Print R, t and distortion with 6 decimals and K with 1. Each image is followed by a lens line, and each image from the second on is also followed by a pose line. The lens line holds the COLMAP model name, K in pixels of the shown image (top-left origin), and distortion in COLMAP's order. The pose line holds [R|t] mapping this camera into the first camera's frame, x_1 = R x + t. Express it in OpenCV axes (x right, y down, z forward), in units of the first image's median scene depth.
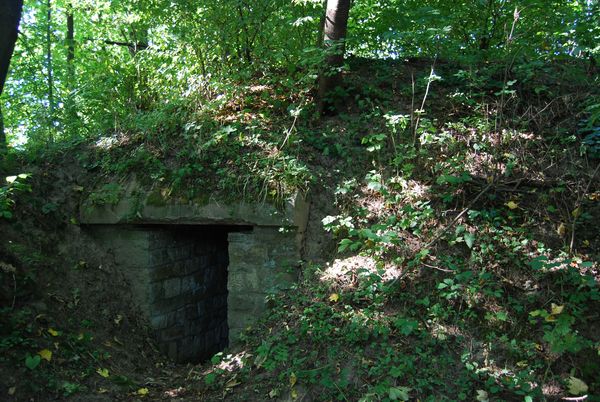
lens RADIAL K [[451.7, 0, 300.6], [0, 451.7, 201.2], [0, 0, 1]] dist [-0.011190, -0.002600]
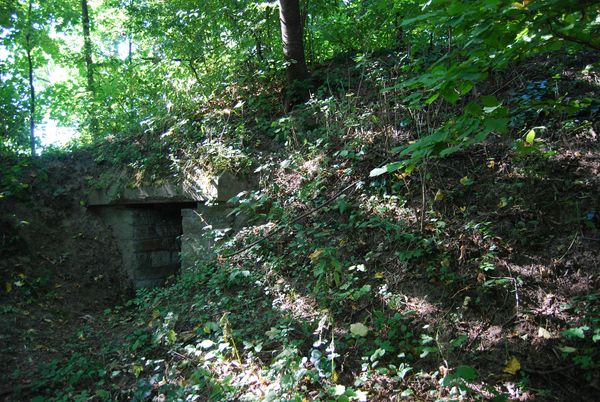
lens RADIAL K [[451.7, 0, 298.6], [0, 451.7, 201.4], [0, 0, 1]] dist [-0.011190, -0.002600]
pose [[0.966553, -0.017484, -0.255871, 0.416196], [0.015457, 0.999831, -0.009928, 0.061904], [0.256001, 0.005641, 0.966660, -0.072831]]
